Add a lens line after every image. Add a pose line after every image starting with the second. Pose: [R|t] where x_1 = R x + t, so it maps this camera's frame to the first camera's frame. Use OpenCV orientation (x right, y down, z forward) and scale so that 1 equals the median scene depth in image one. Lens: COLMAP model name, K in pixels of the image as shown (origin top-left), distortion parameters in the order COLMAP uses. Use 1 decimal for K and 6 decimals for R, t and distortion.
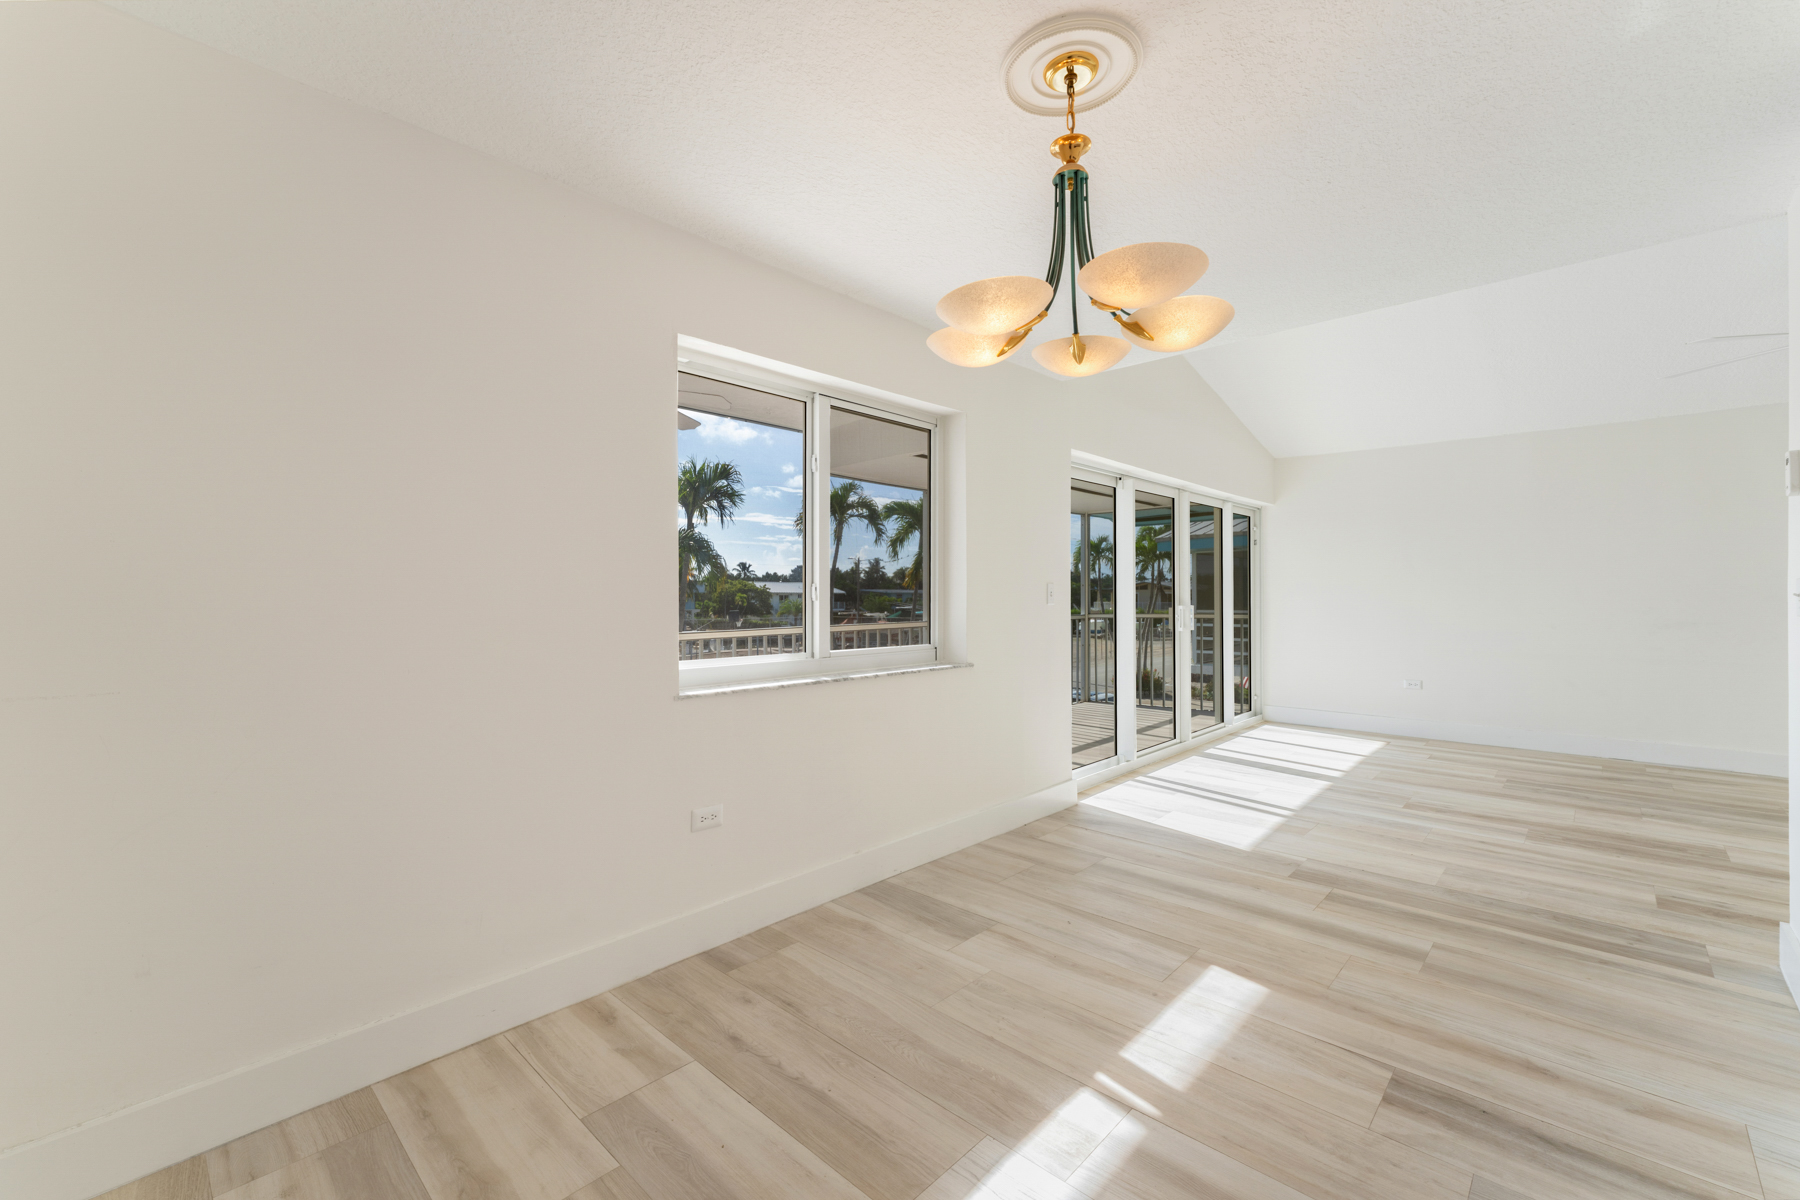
lens RADIAL K [[746.2, 0, 904.5], [0, 746.2, 598.5], [0, 0, 1]] dist [0.003040, 0.000276]
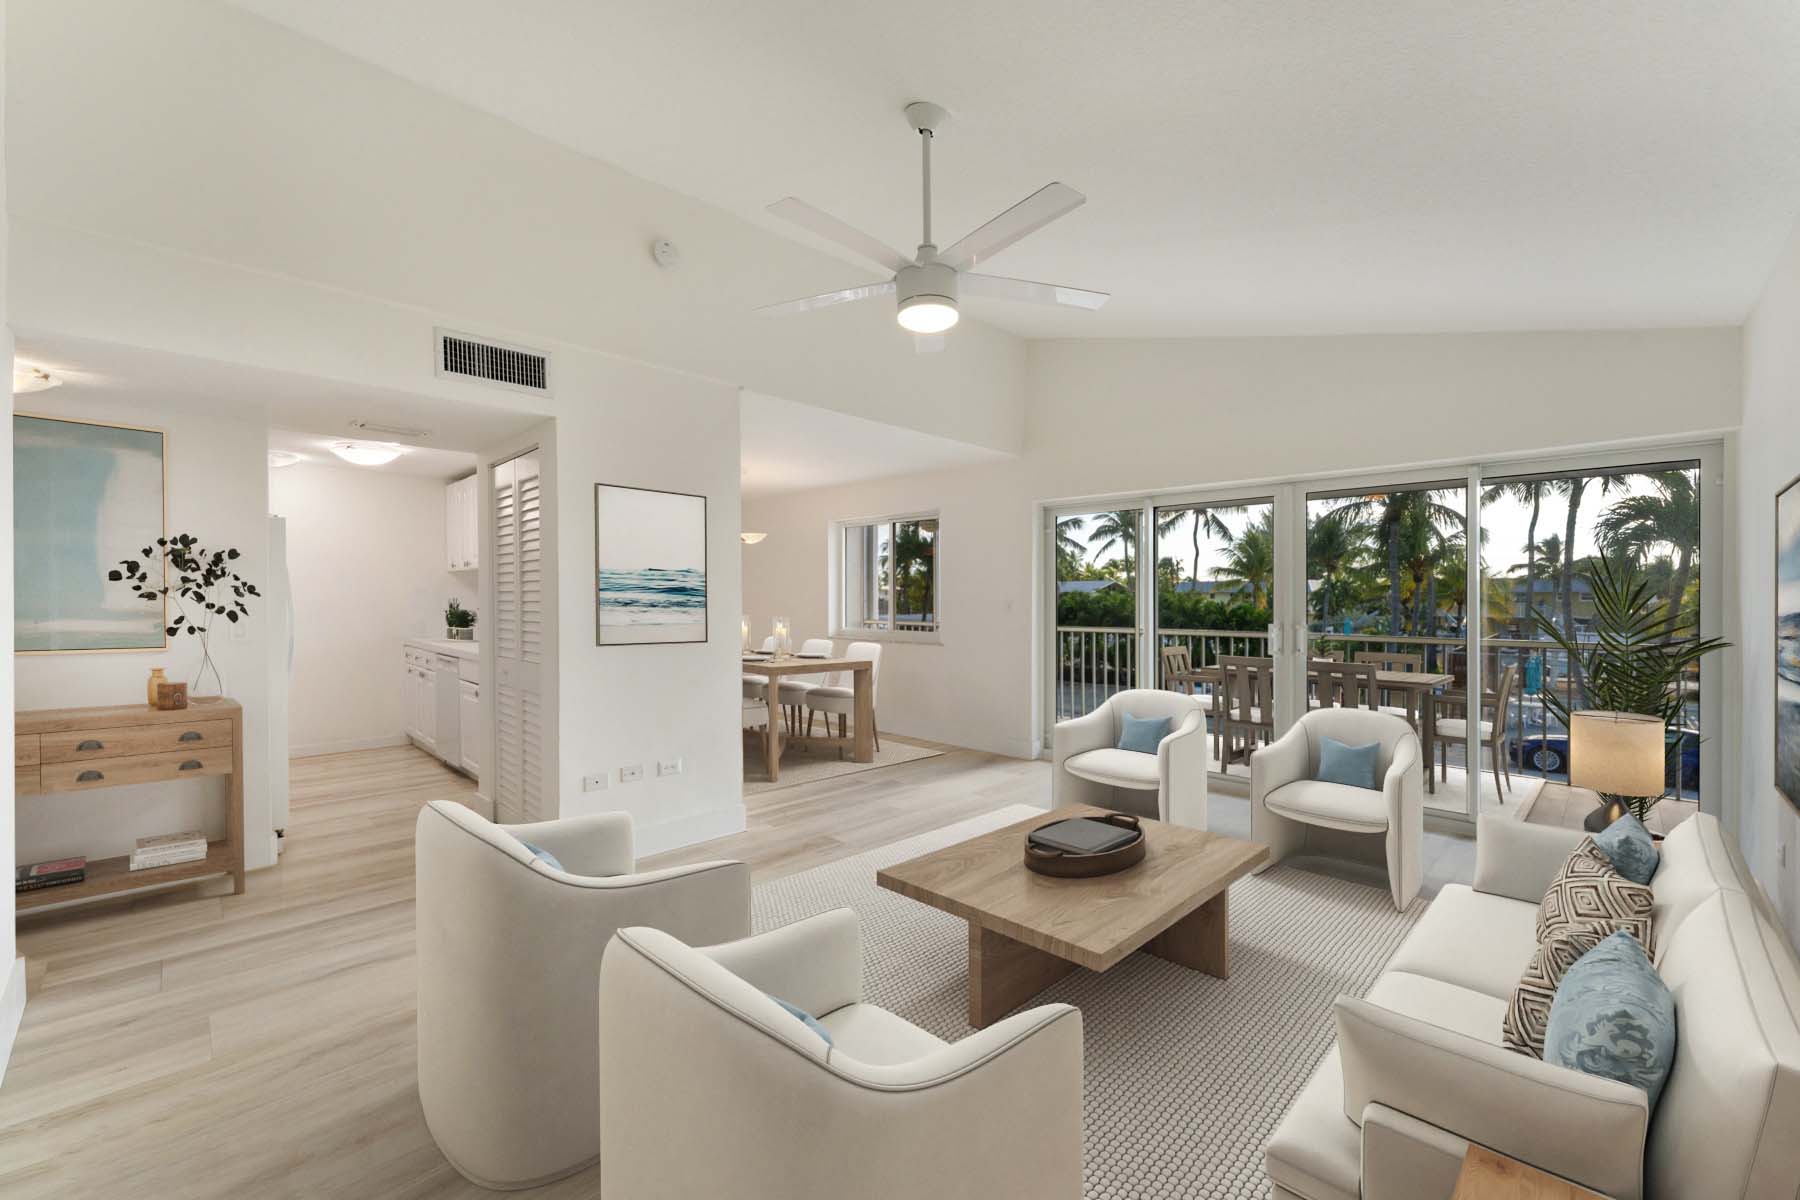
lens RADIAL K [[746.2, 0, 888.9], [0, 746.2, 593.2], [0, 0, 1]] dist [0.003040, 0.000276]
pose [[-0.026852, -0.002998, -0.999635, 2.608470], [-0.002098, 0.999993, -0.002943, -0.045266], [0.999637, 0.002018, -0.026858, 1.249661]]
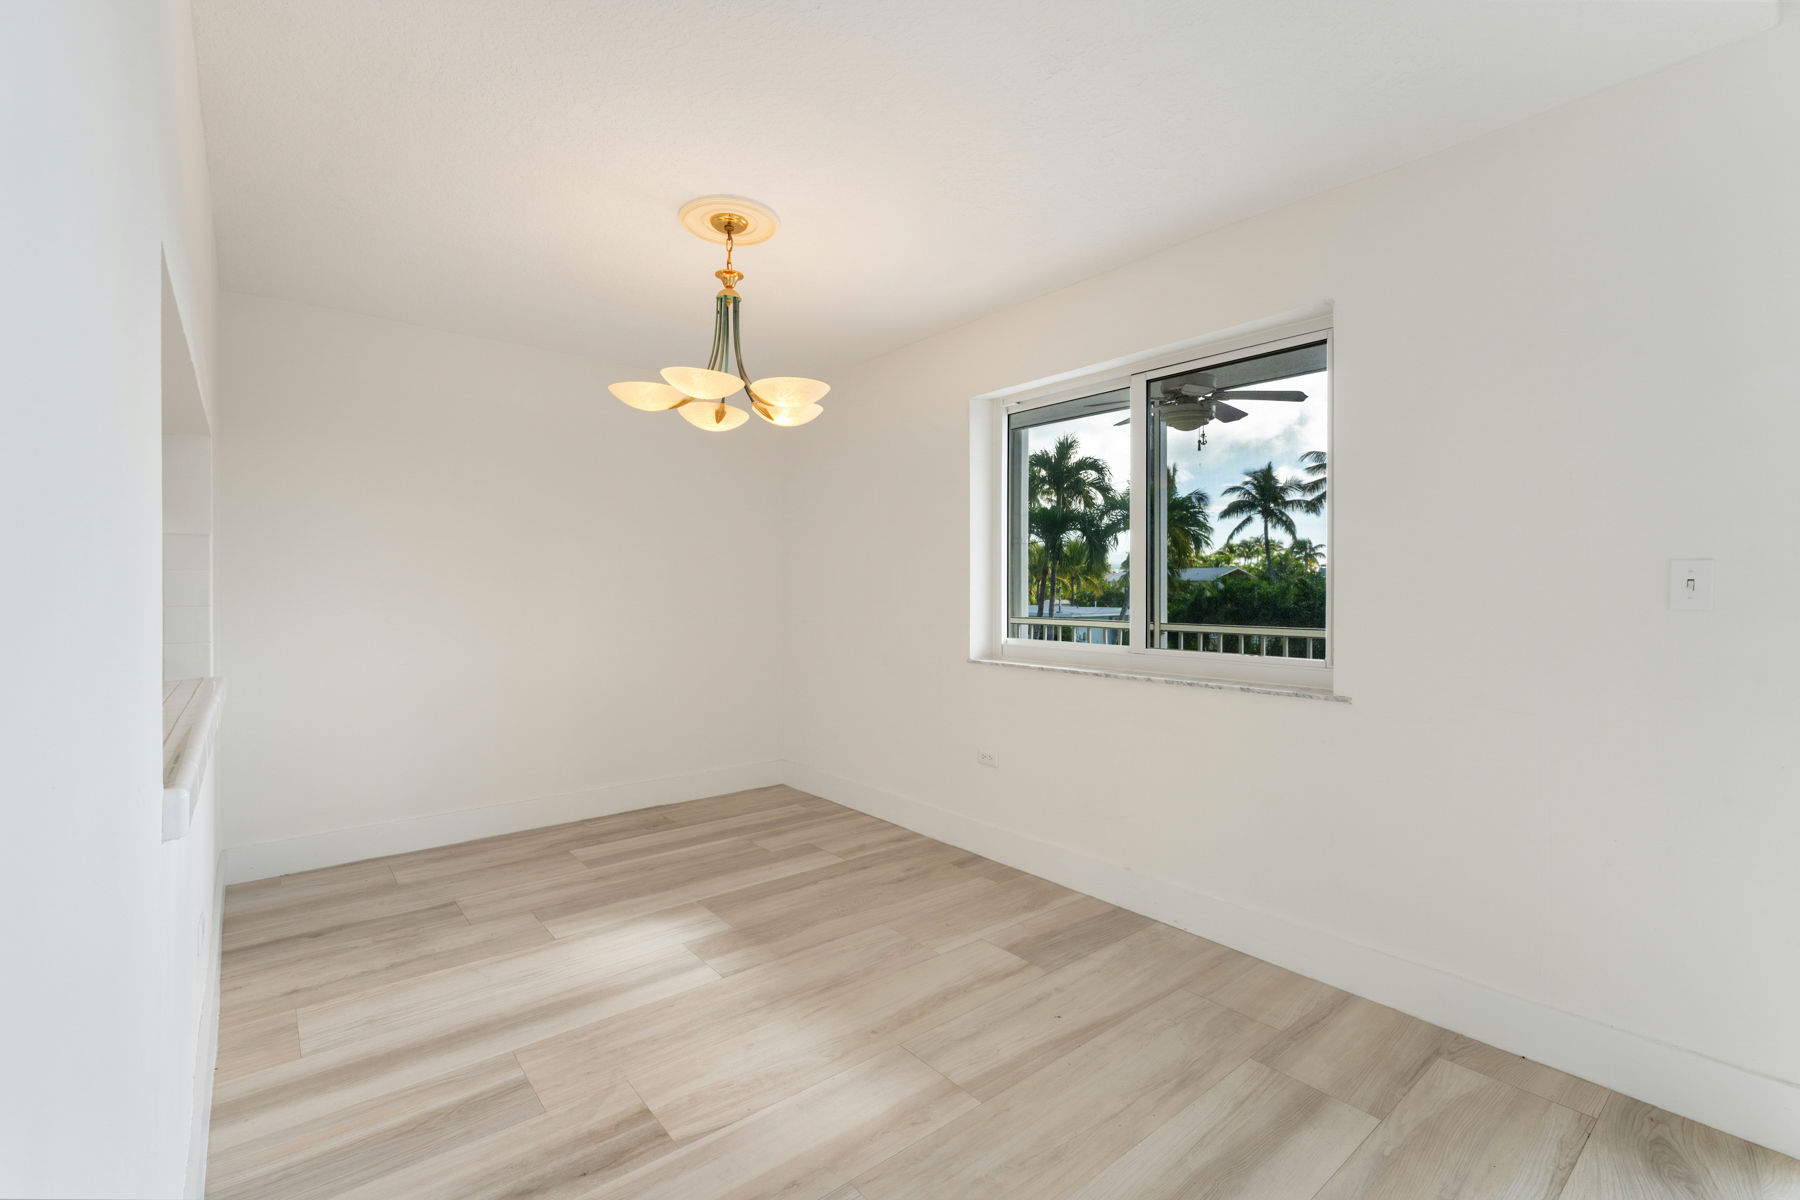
lens RADIAL K [[778.4, 0, 884.6], [0, 778.4, 601.7], [0, 0, 1]] dist [-0.000511, 0.000499]
pose [[-0.132791, 0.021158, -0.990918, 1.064607], [-0.004529, 0.999749, 0.021954, -0.009124], [0.991134, 0.007404, -0.132661, 0.961916]]
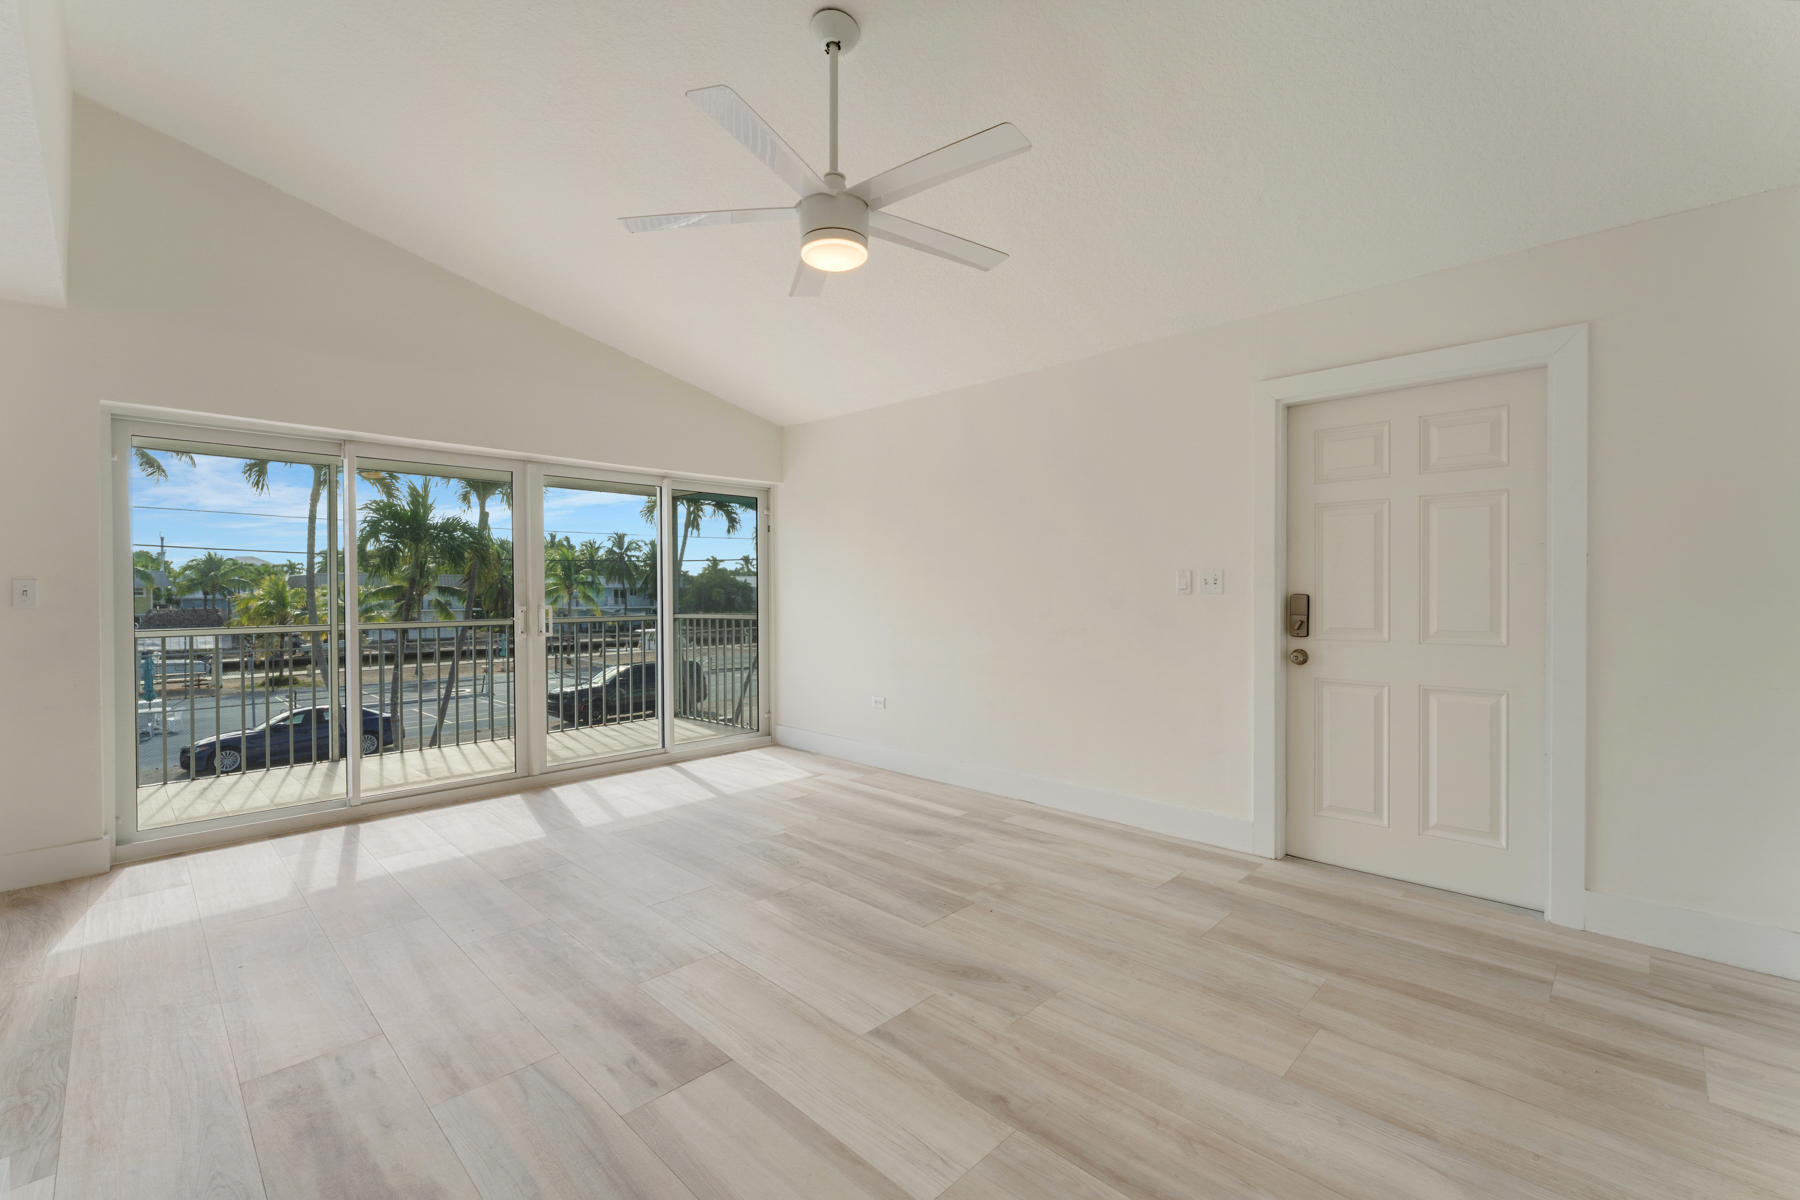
lens RADIAL K [[778.4, 0, 913.5], [0, 778.4, 598.9], [0, 0, 1]] dist [-0.000511, 0.000499]
pose [[0.999946, -0.001700, -0.010266, 1.717067], [0.001774, 0.999972, 0.007284, -0.010488], [0.010253, -0.007301, 0.999921, 0.361861]]
